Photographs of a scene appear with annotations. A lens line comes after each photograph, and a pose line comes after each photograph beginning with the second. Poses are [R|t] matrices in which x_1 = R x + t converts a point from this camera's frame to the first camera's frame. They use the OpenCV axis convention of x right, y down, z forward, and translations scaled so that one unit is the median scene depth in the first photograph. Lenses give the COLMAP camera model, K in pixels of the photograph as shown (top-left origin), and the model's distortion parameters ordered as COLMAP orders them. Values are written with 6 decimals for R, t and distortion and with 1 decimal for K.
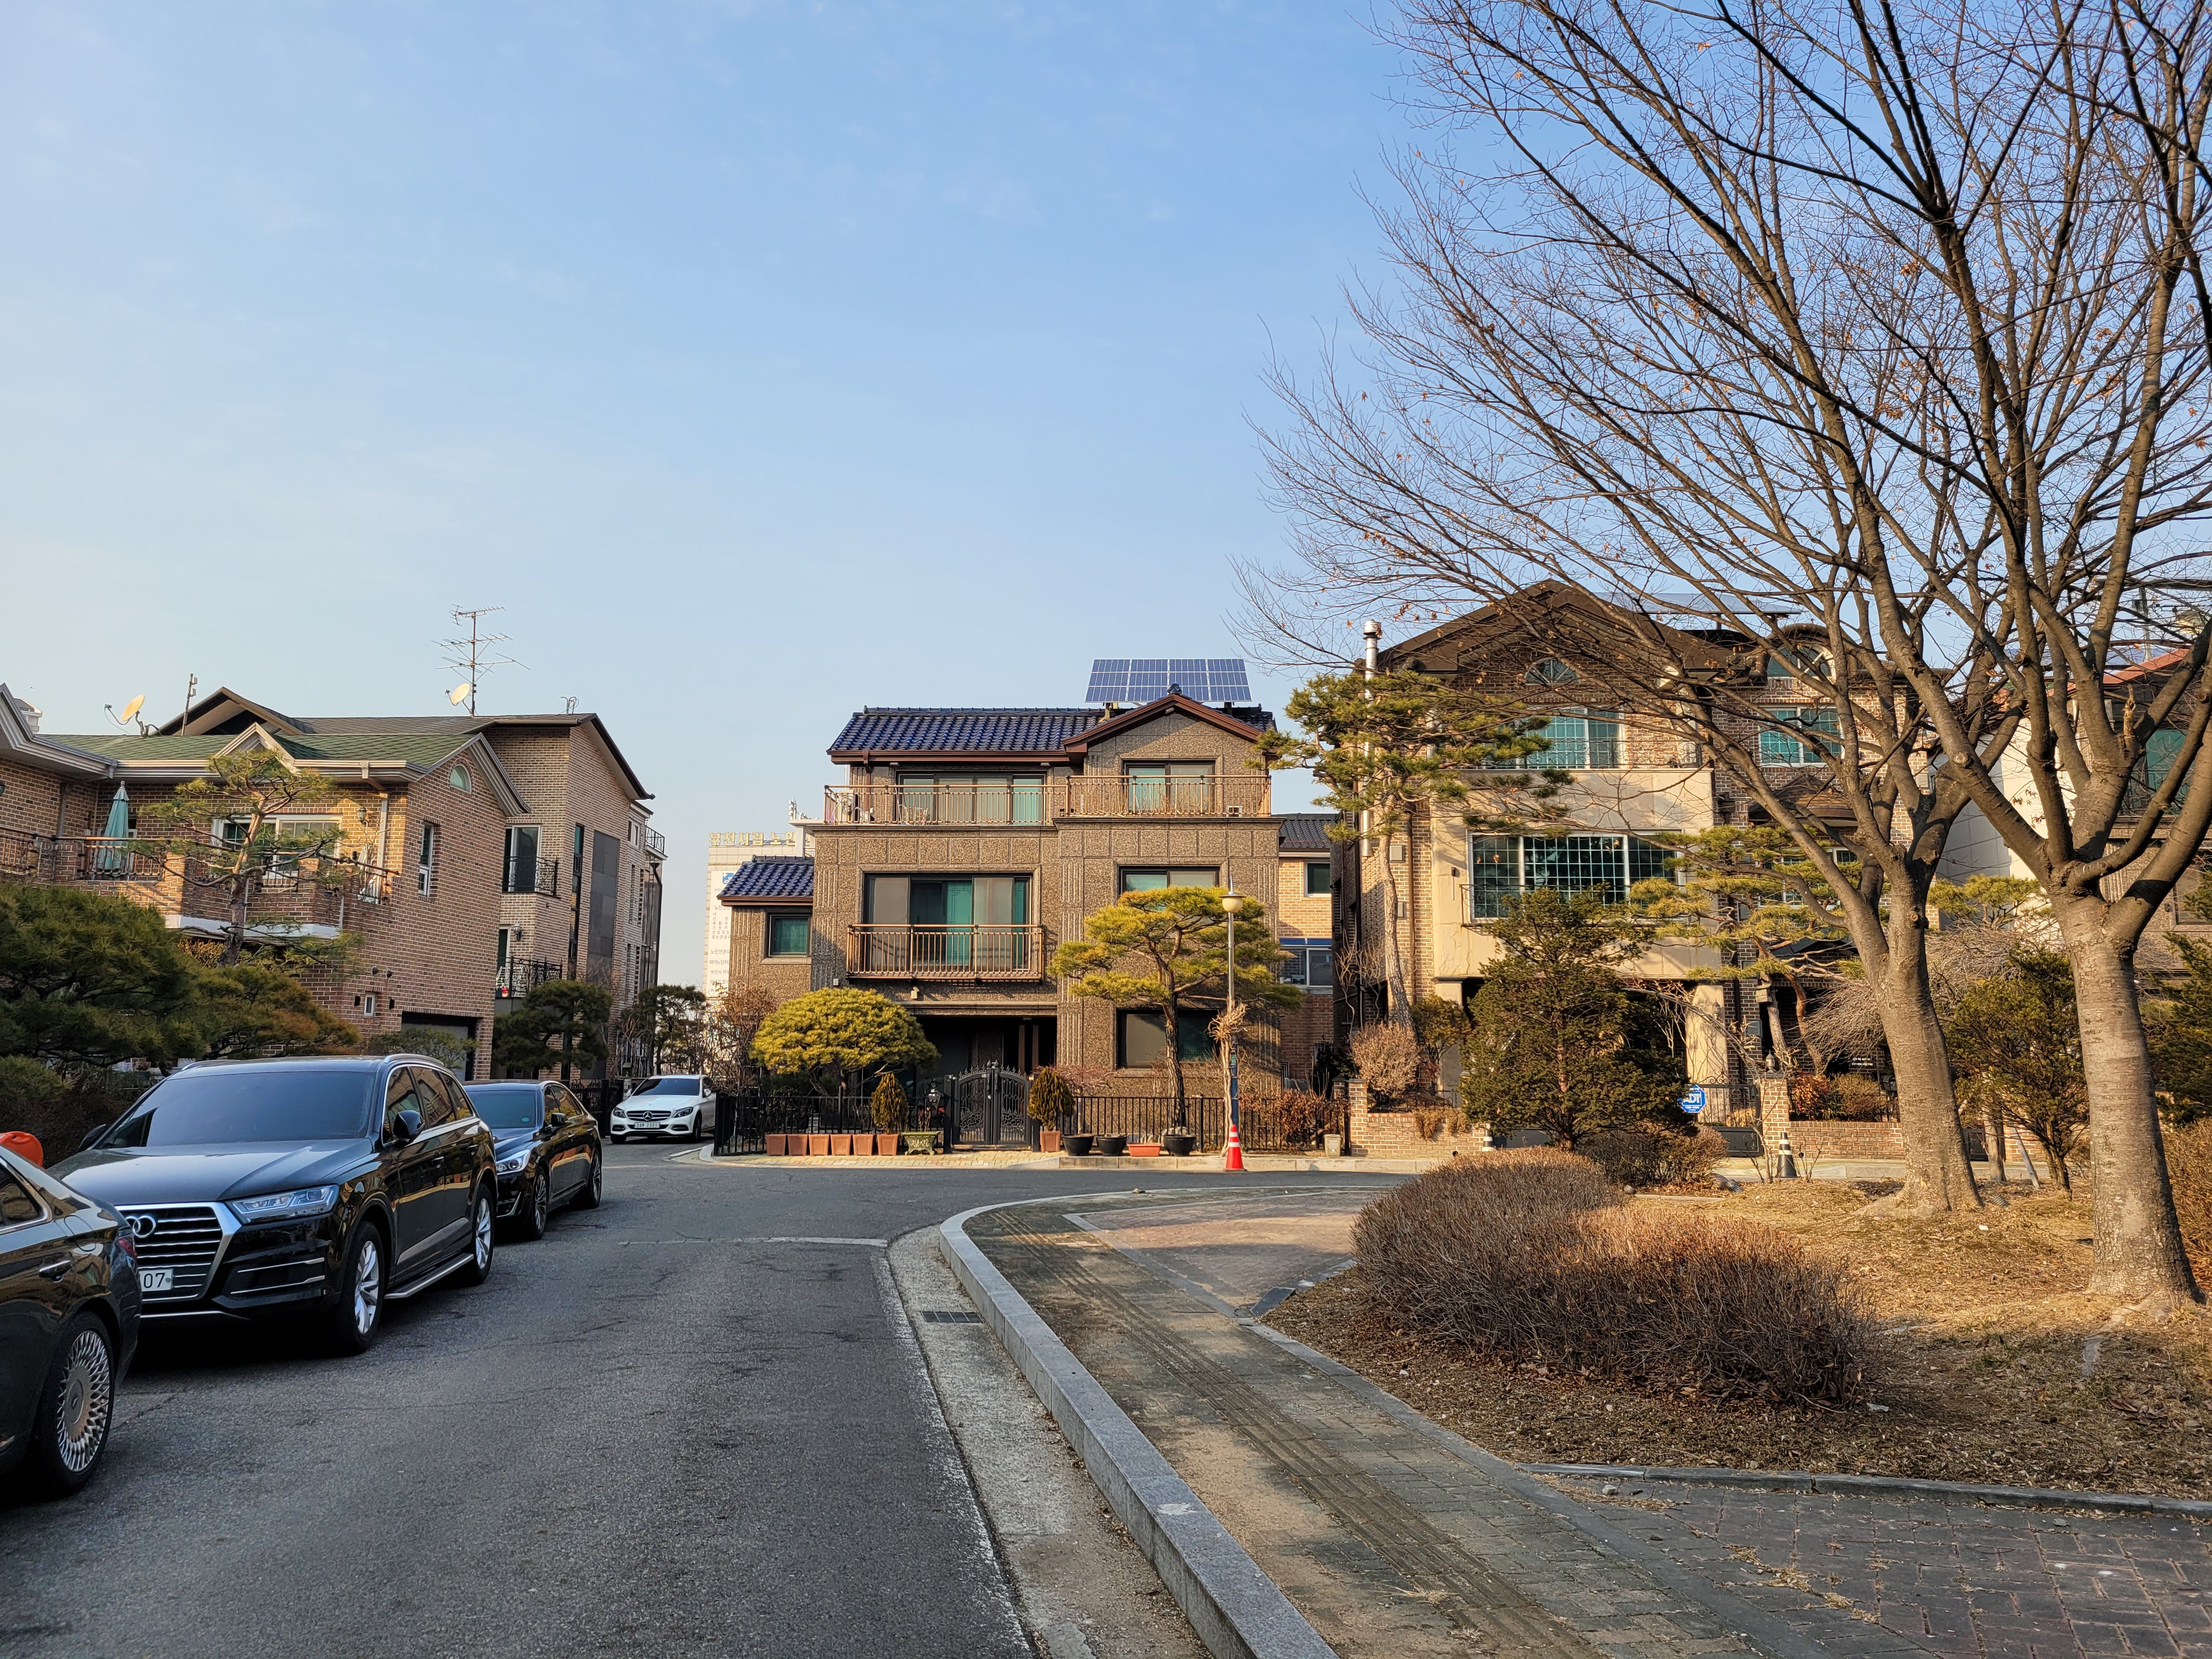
lens RADIAL K [[1639.7, 0, 1093.3], [0, 1639.7, 819.8], [0, 0, 1]] dist [0.075734, -0.061283]
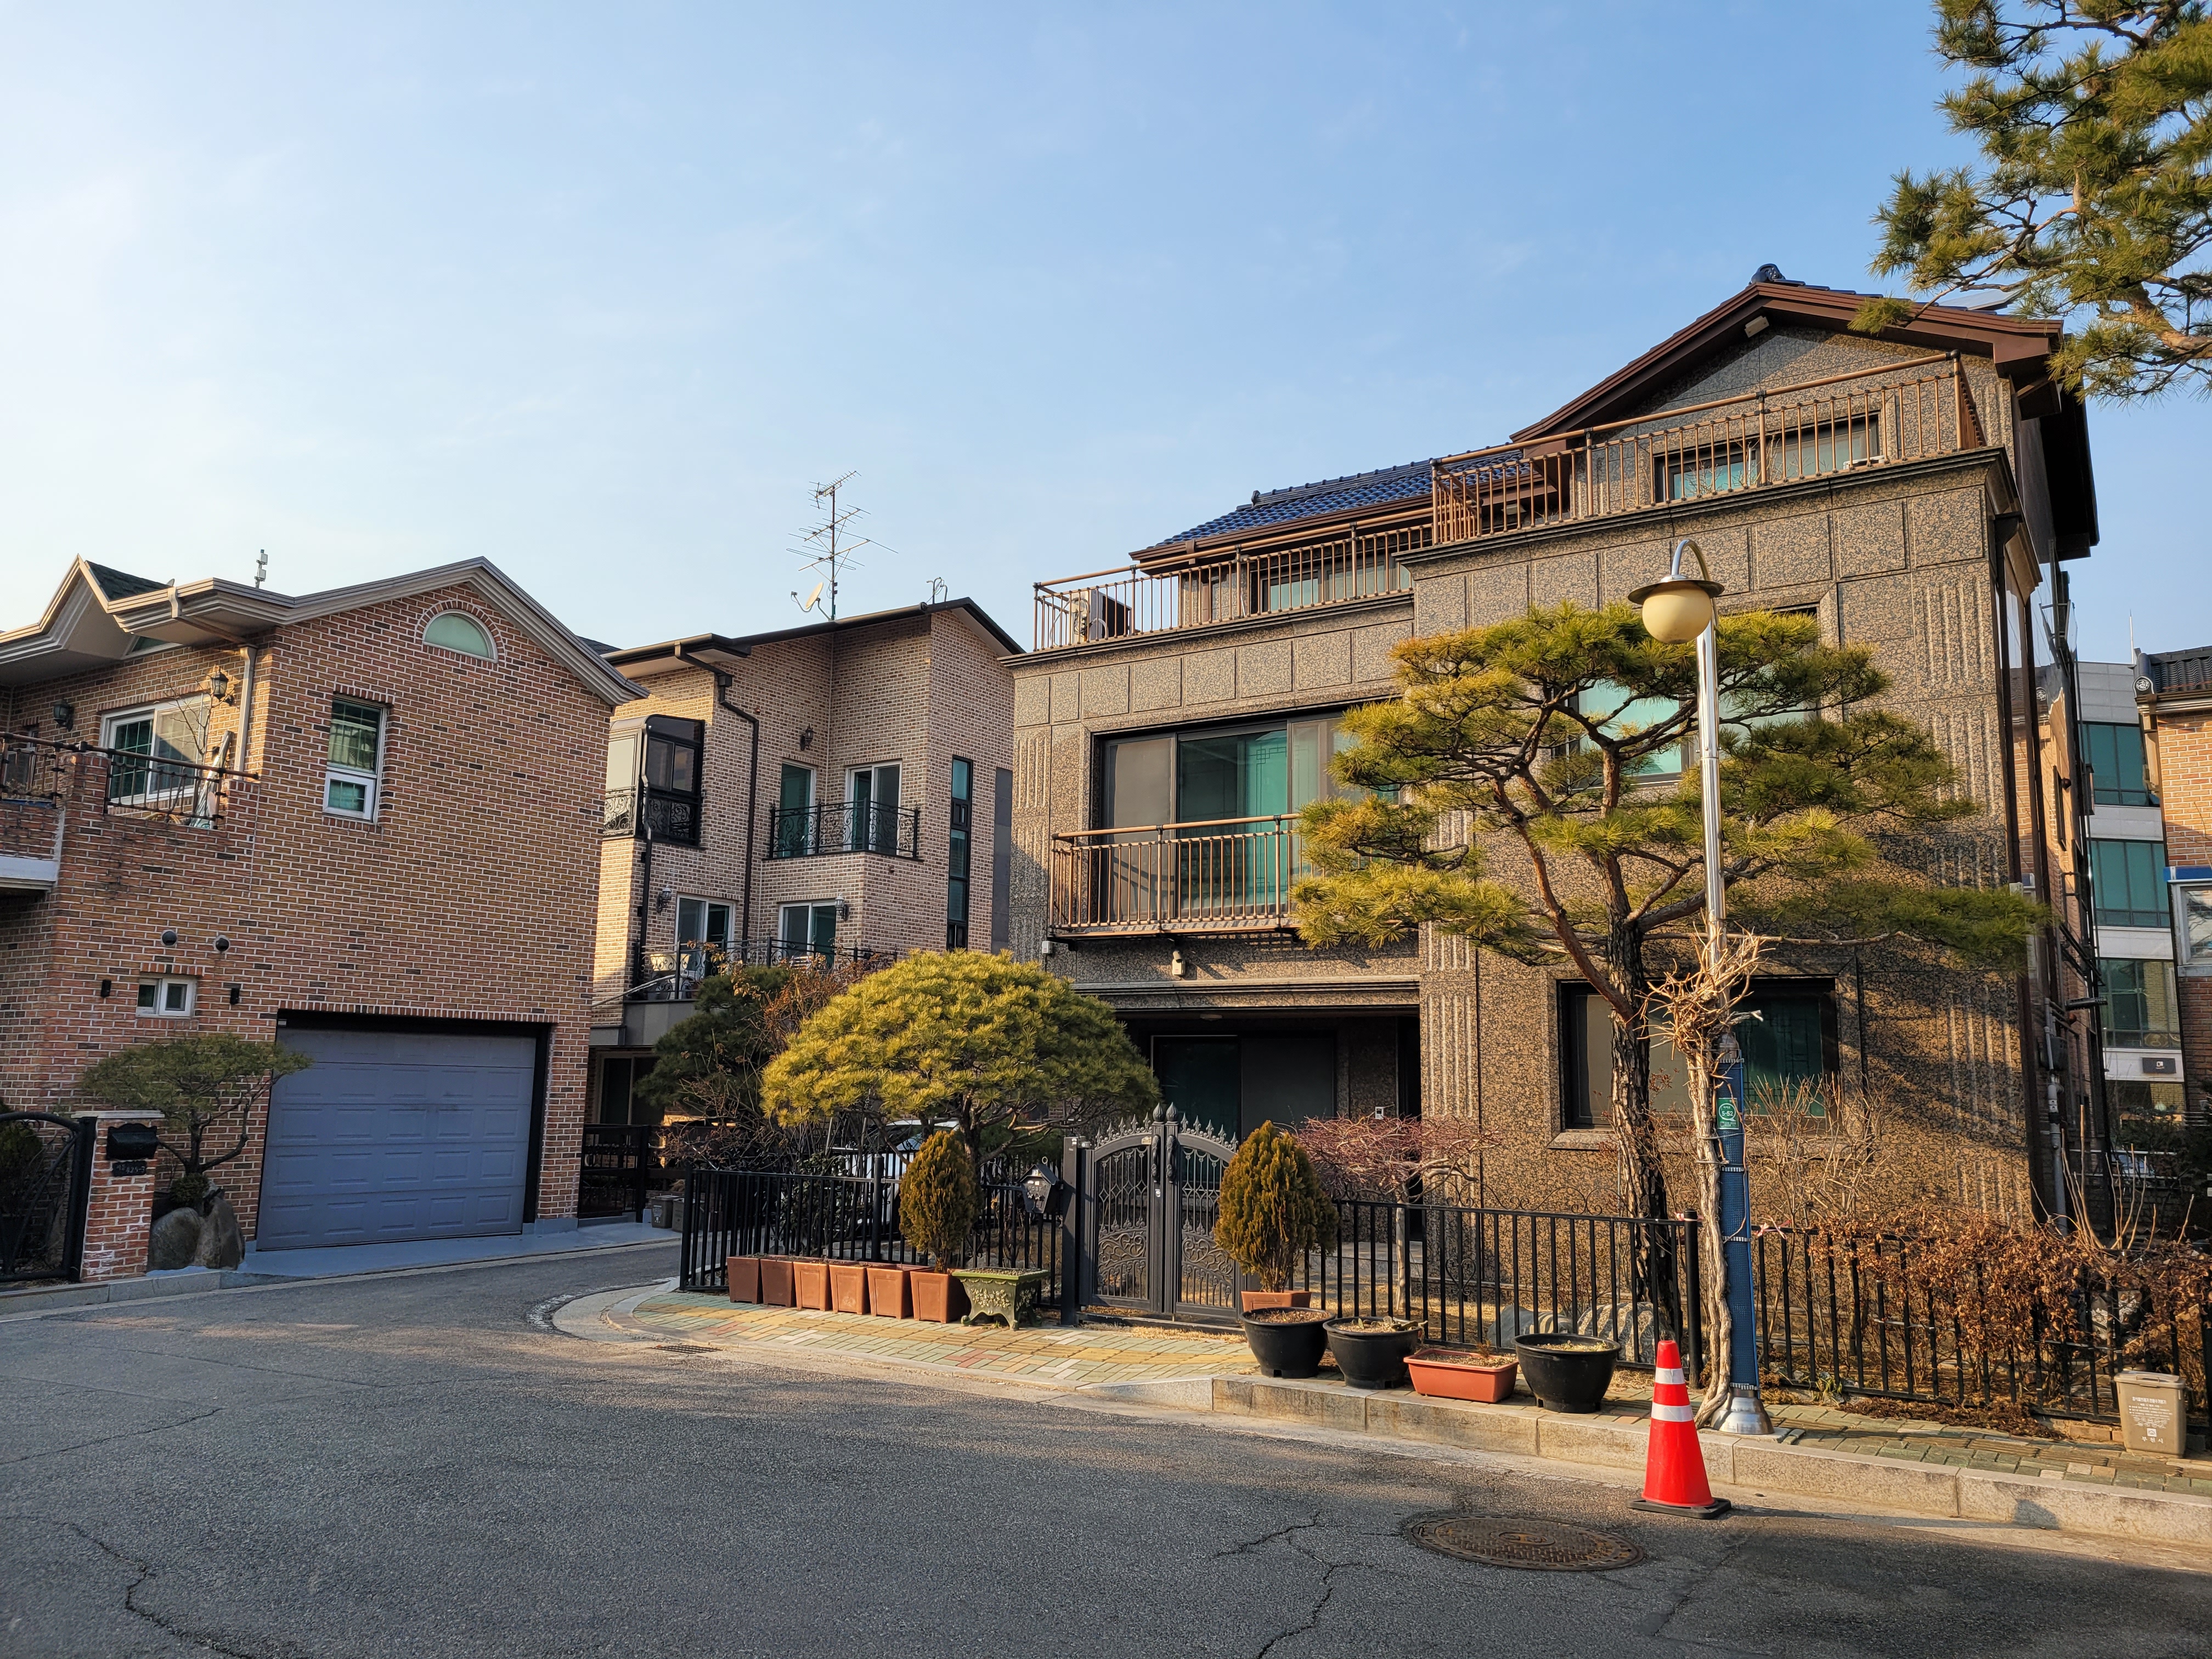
lens RADIAL K [[1637.9, 0, 1101.6], [0, 1637.9, 846.9], [0, 0, 1]] dist [0.073782, -0.063488]
pose [[0.859084, -0.068670, -0.507207, 0.131783], [0.066564, 0.997533, -0.022311, 0.085399], [0.507488, -0.014594, 0.861535, 0.603764]]
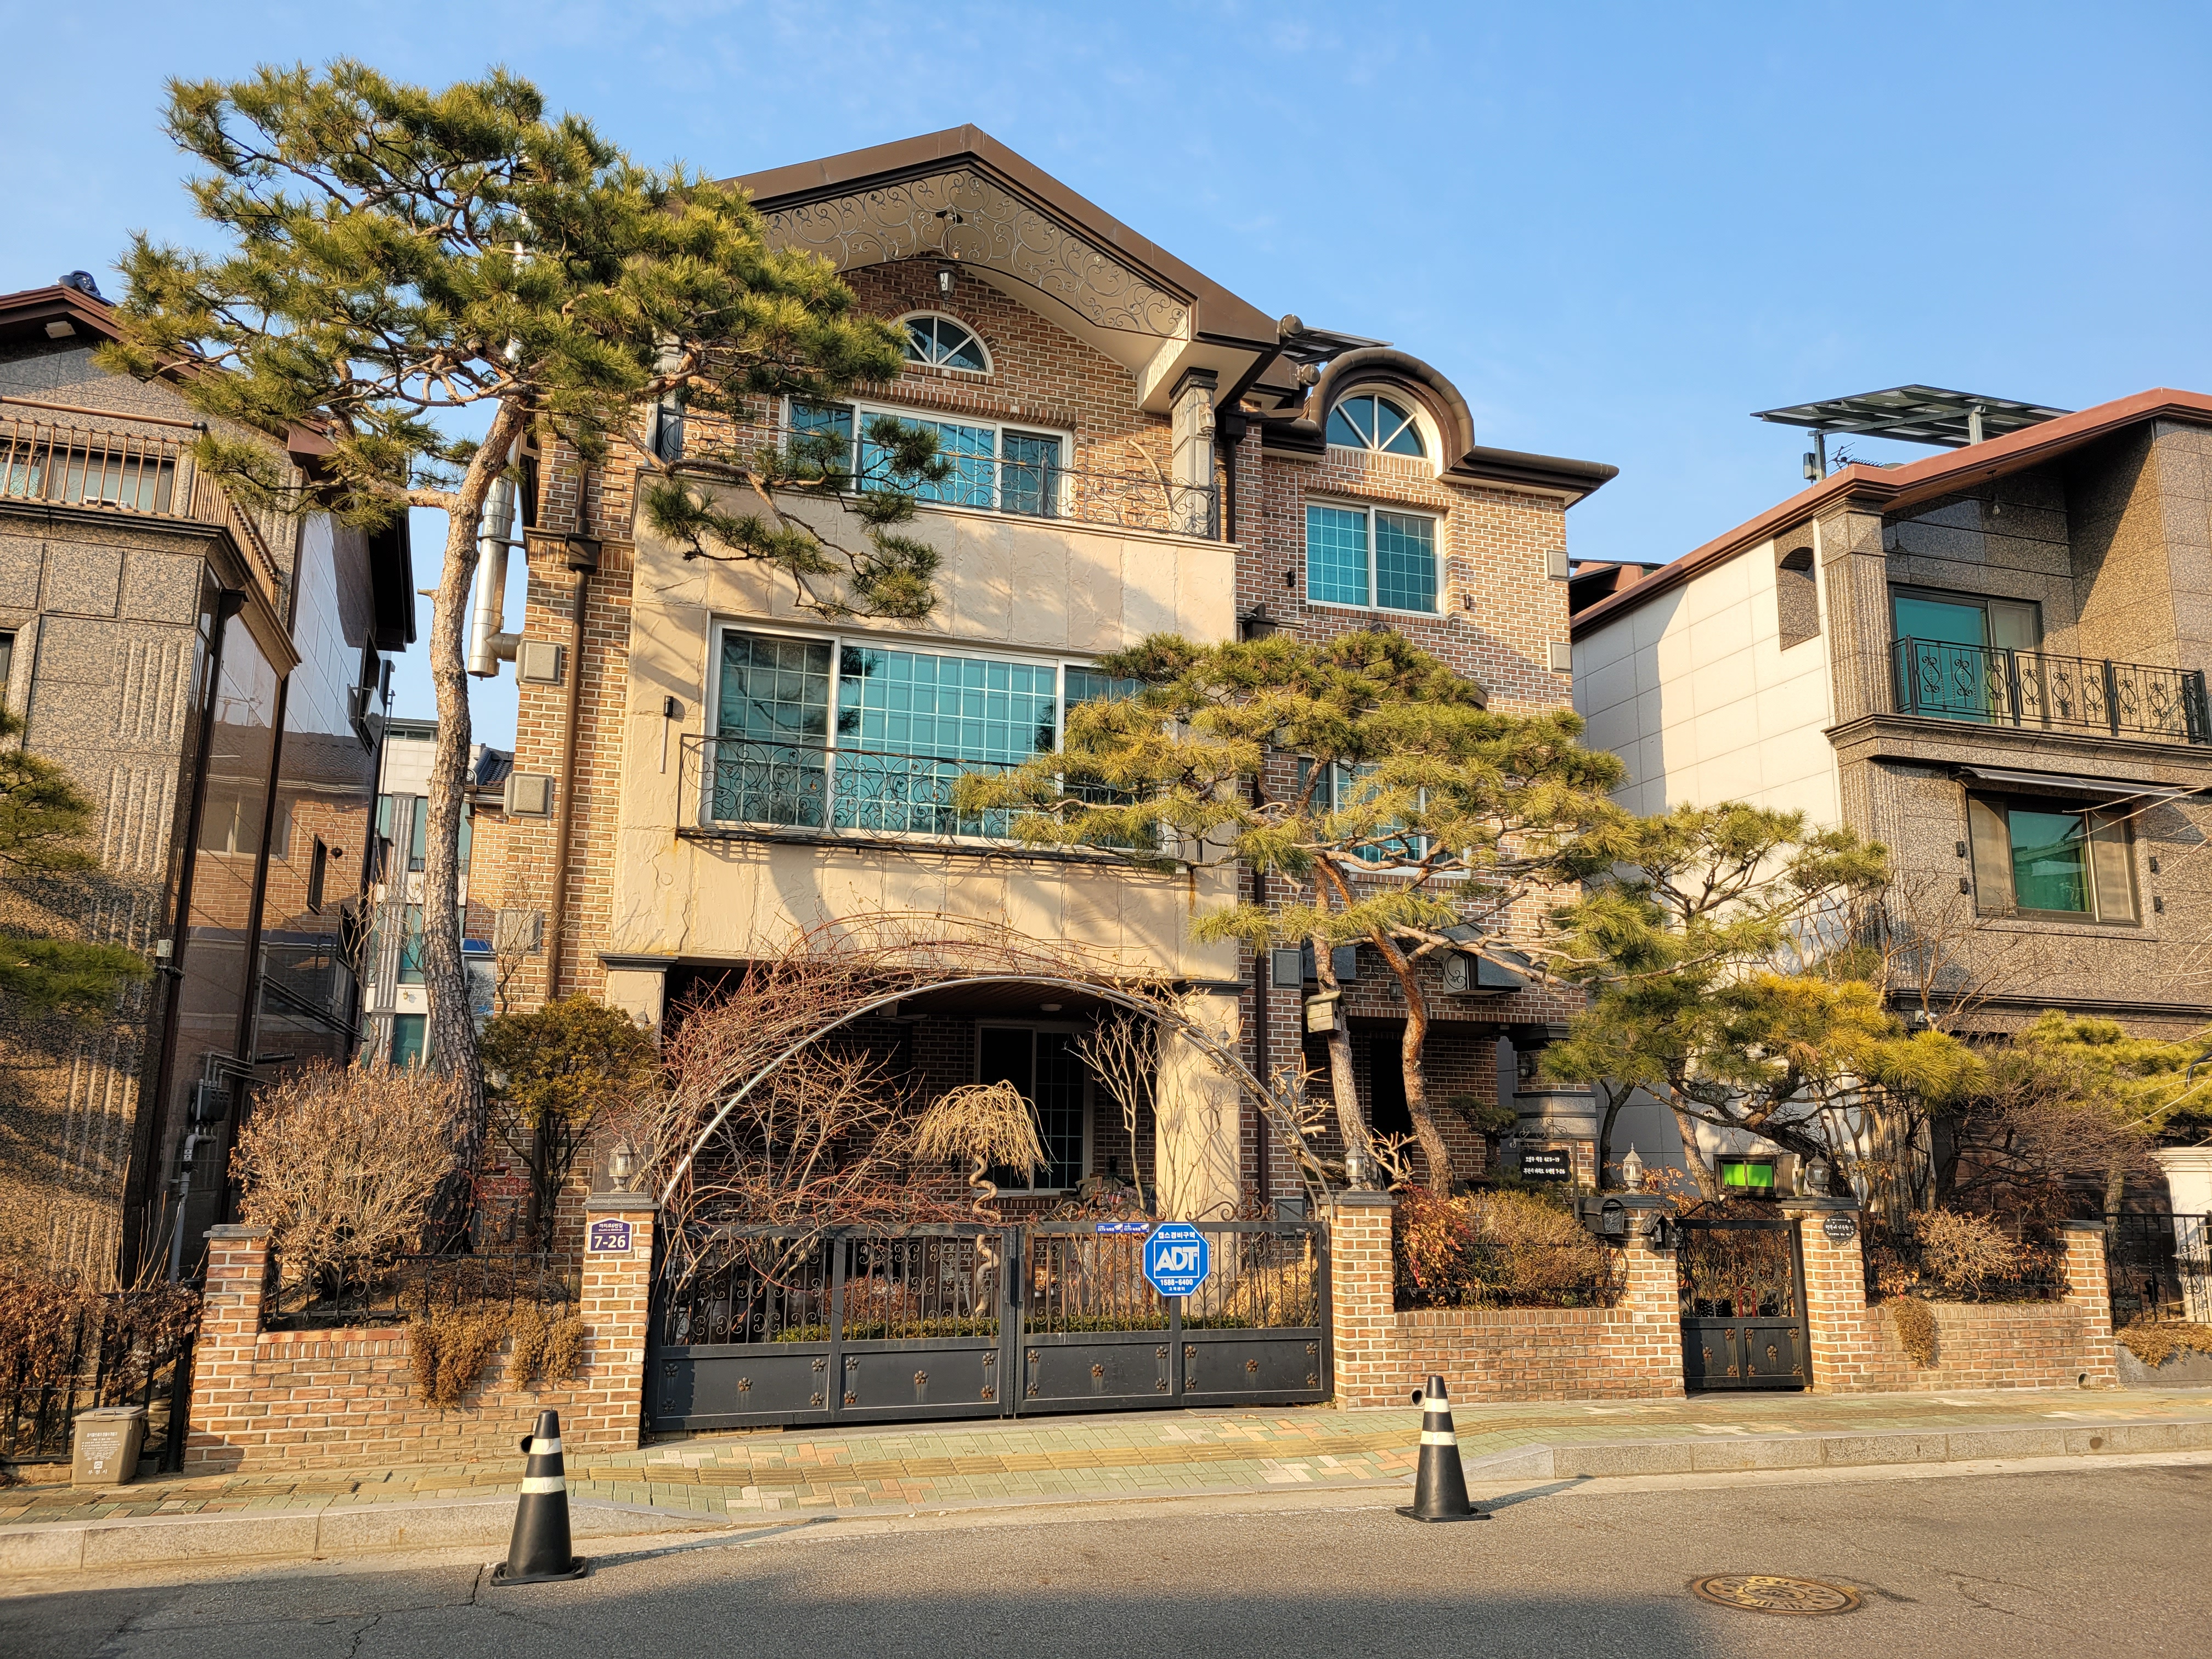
lens RADIAL K [[1635.8, 0, 1111.1], [0, 1635.8, 856.9], [0, 0, 1]] dist [0.078294, -0.061606]
pose [[0.941691, 0.064596, 0.330219, 0.196077], [-0.054903, 0.997745, -0.038606, 0.082385], [-0.331968, 0.018225, 0.943114, 0.590488]]
